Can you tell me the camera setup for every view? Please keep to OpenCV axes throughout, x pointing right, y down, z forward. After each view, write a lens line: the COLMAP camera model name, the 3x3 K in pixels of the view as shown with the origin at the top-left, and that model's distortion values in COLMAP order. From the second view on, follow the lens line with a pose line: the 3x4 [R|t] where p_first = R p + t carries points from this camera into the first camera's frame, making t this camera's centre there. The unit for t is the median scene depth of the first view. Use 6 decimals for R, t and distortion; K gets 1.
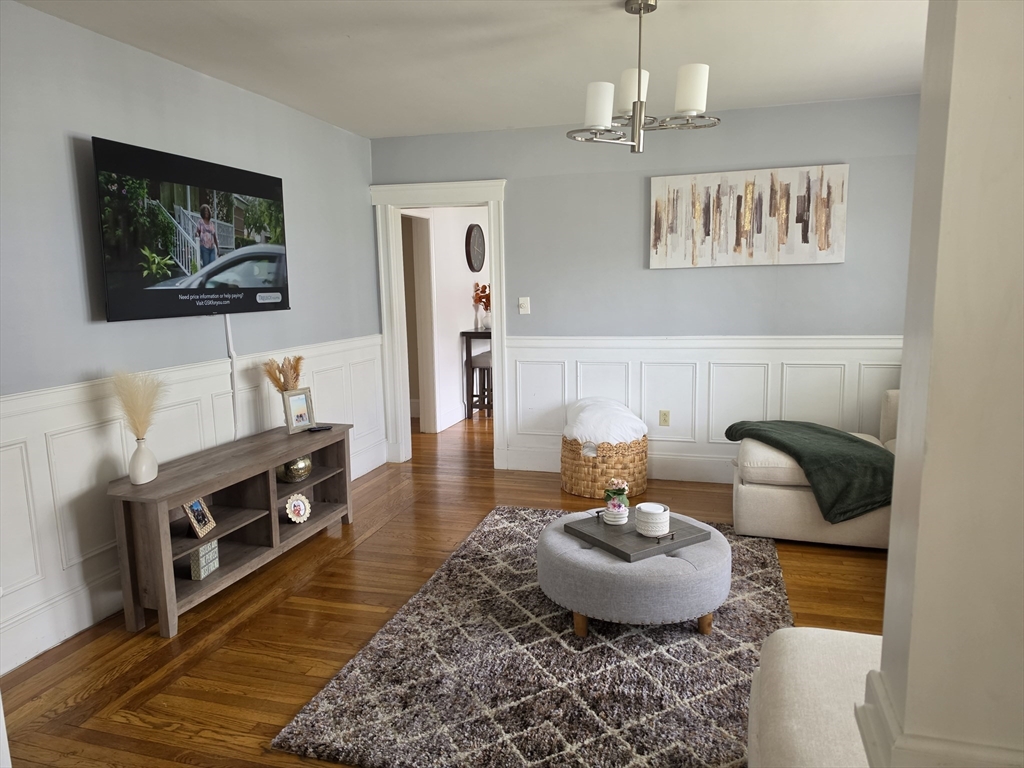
lens RADIAL K [[705.4, 0, 510.4], [0, 705.4, 391.5], [0, 0, 1]] dist [0.088014, -0.103464]
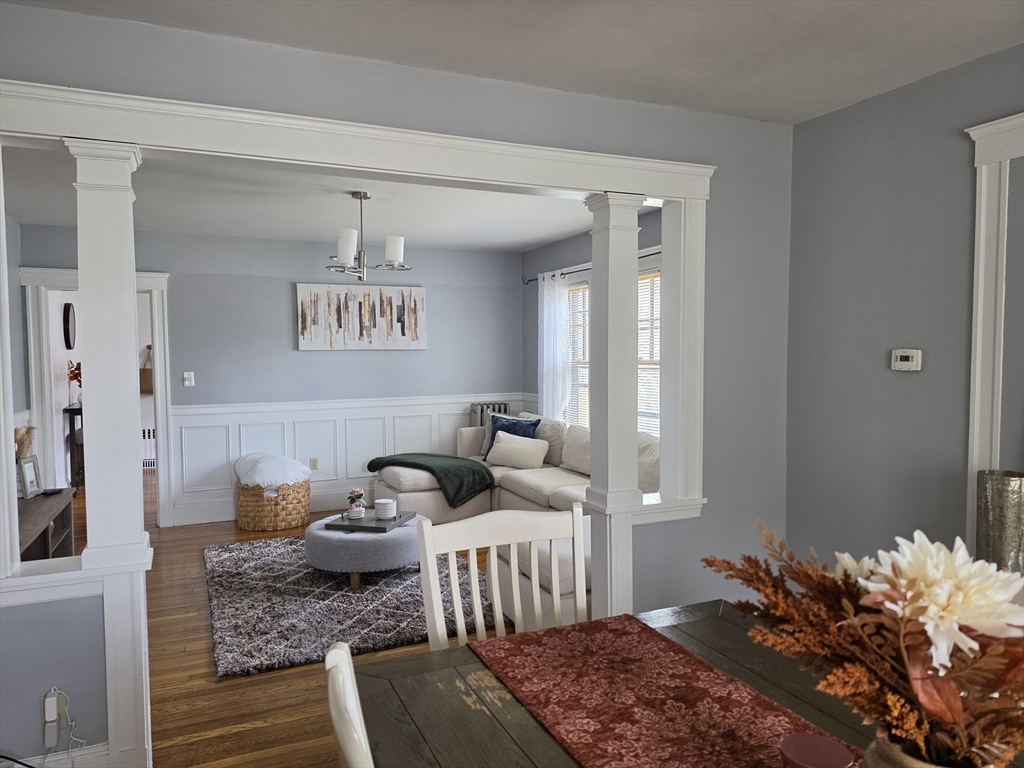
lens RADIAL K [[705.4, 0, 510.4], [0, 705.4, 391.5], [0, 0, 1]] dist [0.088014, -0.103464]
pose [[0.755593, -0.023137, 0.654632, -0.394233], [0.097695, 0.992179, -0.077695, 0.046386], [-0.647715, 0.122660, 0.751944, -0.251831]]
